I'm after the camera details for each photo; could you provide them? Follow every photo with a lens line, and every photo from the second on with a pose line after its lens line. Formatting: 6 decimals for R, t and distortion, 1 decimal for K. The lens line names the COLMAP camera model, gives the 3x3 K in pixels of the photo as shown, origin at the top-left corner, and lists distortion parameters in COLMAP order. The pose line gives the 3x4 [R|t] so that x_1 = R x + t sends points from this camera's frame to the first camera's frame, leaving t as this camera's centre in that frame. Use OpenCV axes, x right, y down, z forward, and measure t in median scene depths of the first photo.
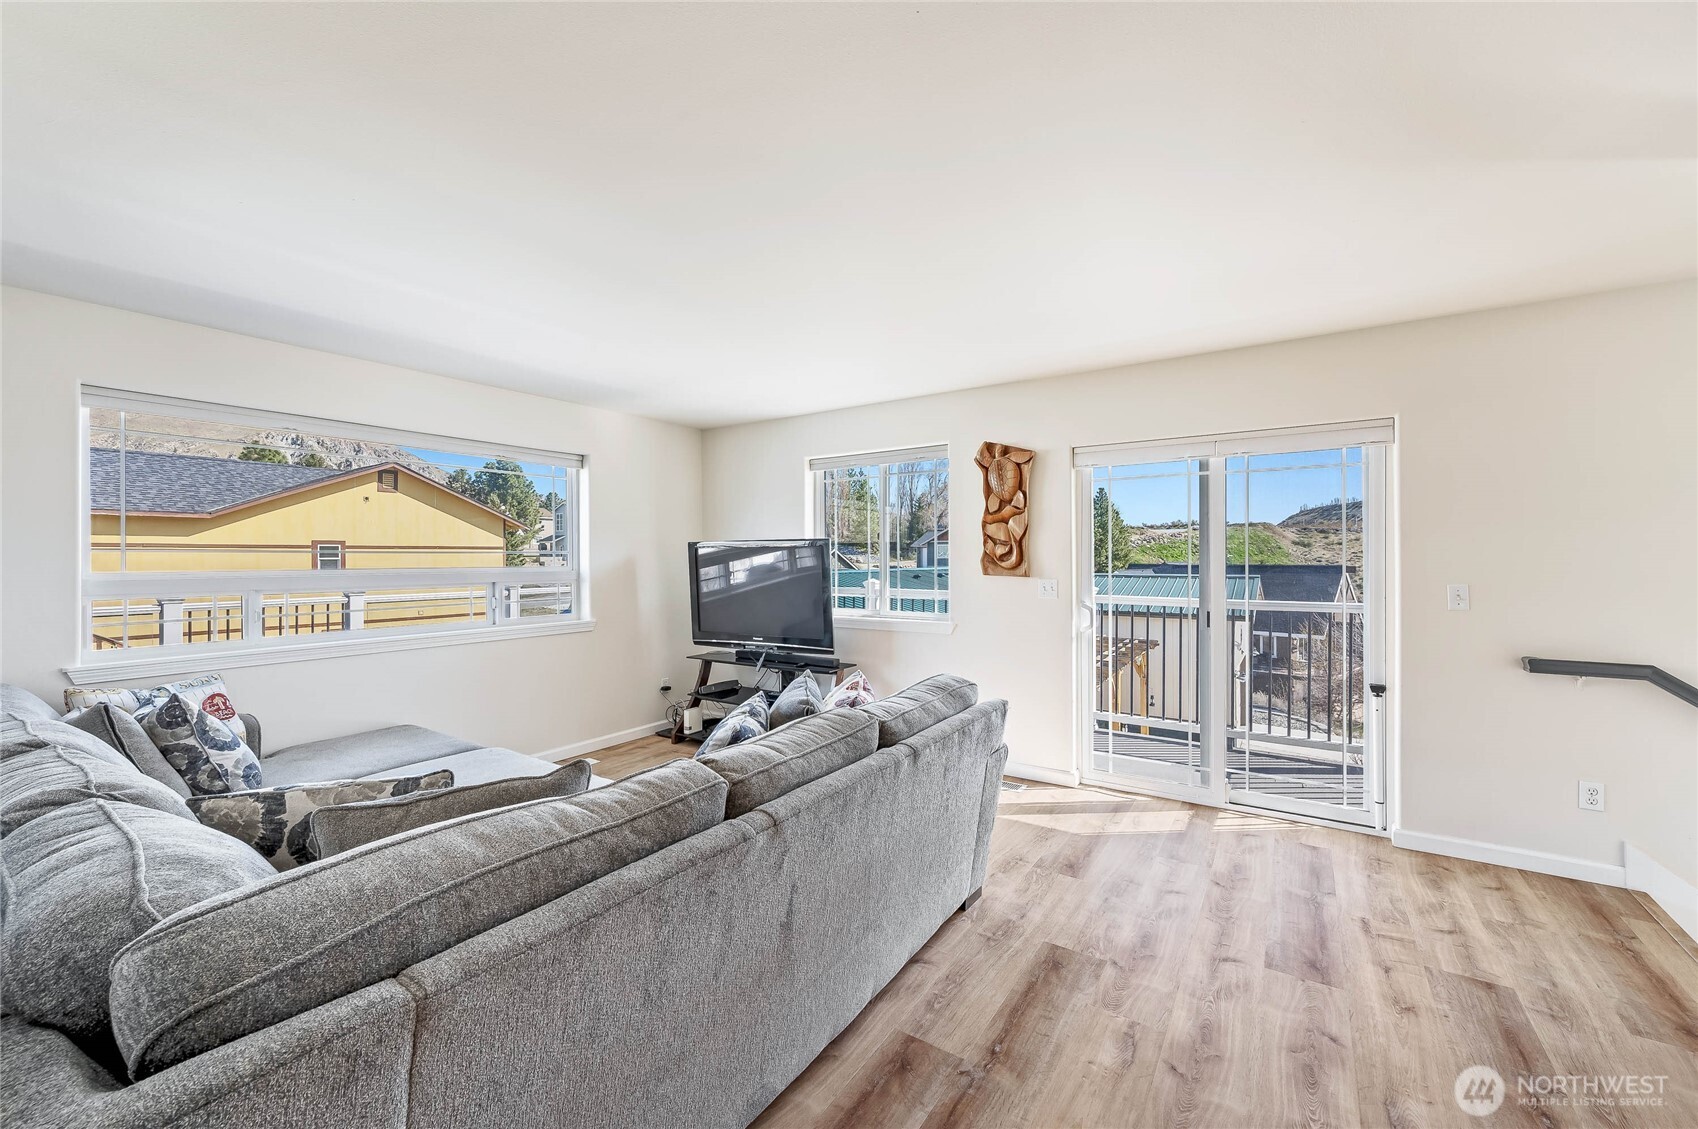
lens RADIAL K [[669.8, 0, 844.1], [0, 669.8, 564.4], [0, 0, 1]] dist [0.000223, 0.000443]
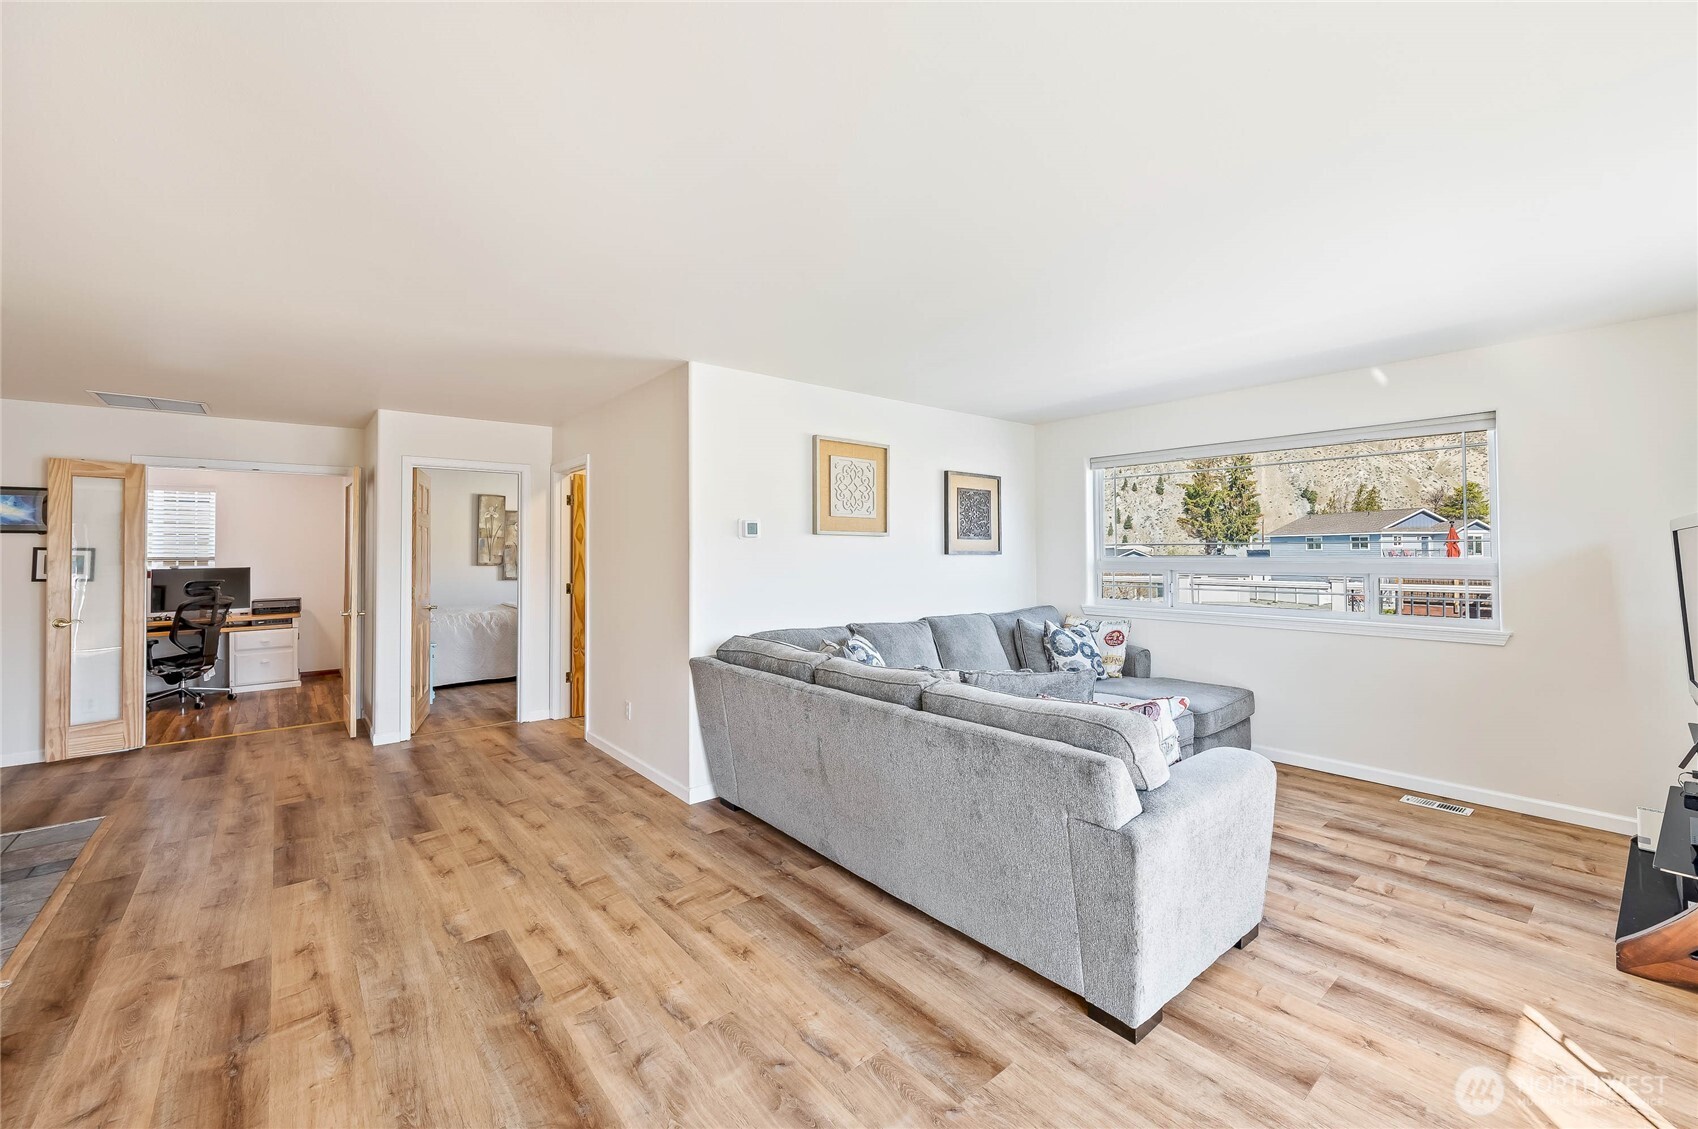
lens RADIAL K [[685.7, 0, 851.6], [0, 685.7, 535.3], [0, 0, 1]] dist [0.003627, -0.000107]
pose [[-0.281276, -0.020272, -0.959413, 1.303316], [0.000520, 0.999773, -0.021277, -0.012468], [0.959627, -0.006484, -0.281202, 1.242453]]
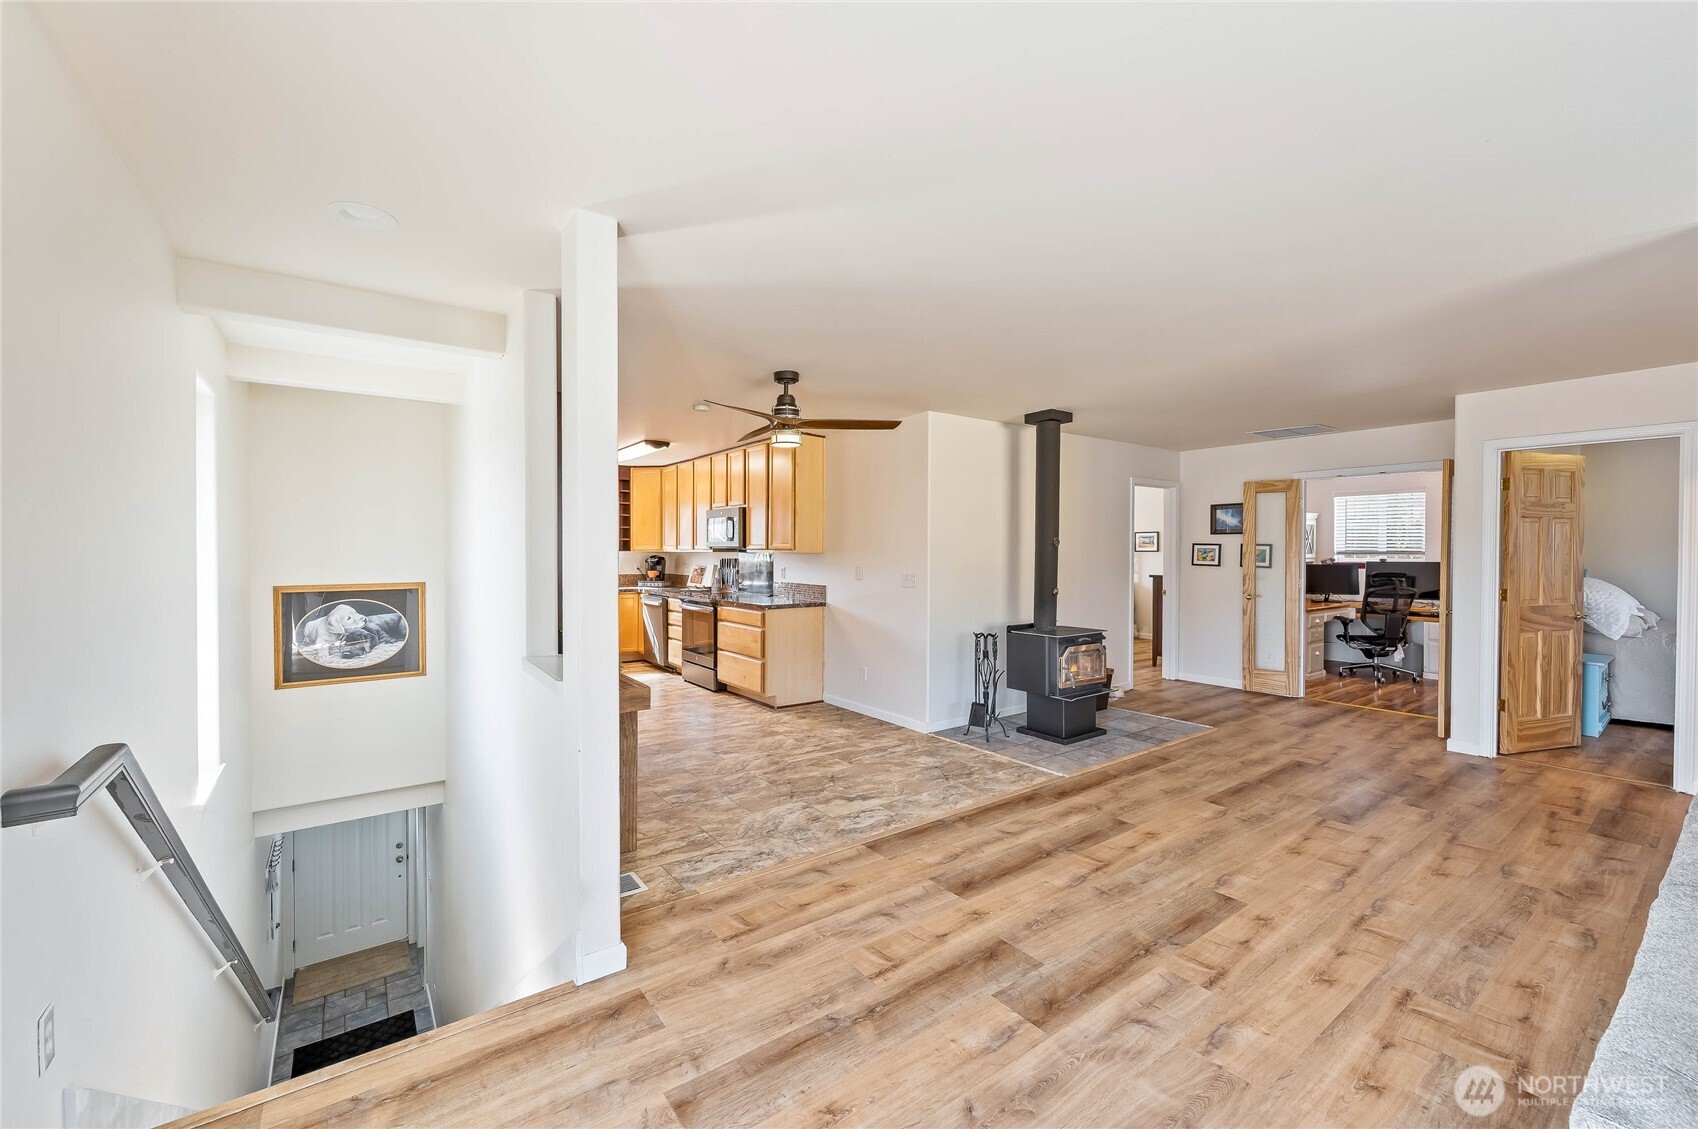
lens RADIAL K [[690.7, 0, 868.4], [0, 690.7, 558.6], [0, 0, 1]] dist [-0.000928, 0.000173]
pose [[-0.946542, -0.005428, 0.322534, 0.537717], [0.000345, 0.999841, 0.017838, -0.010863], [-0.322579, 0.016996, -0.946390, 1.758150]]
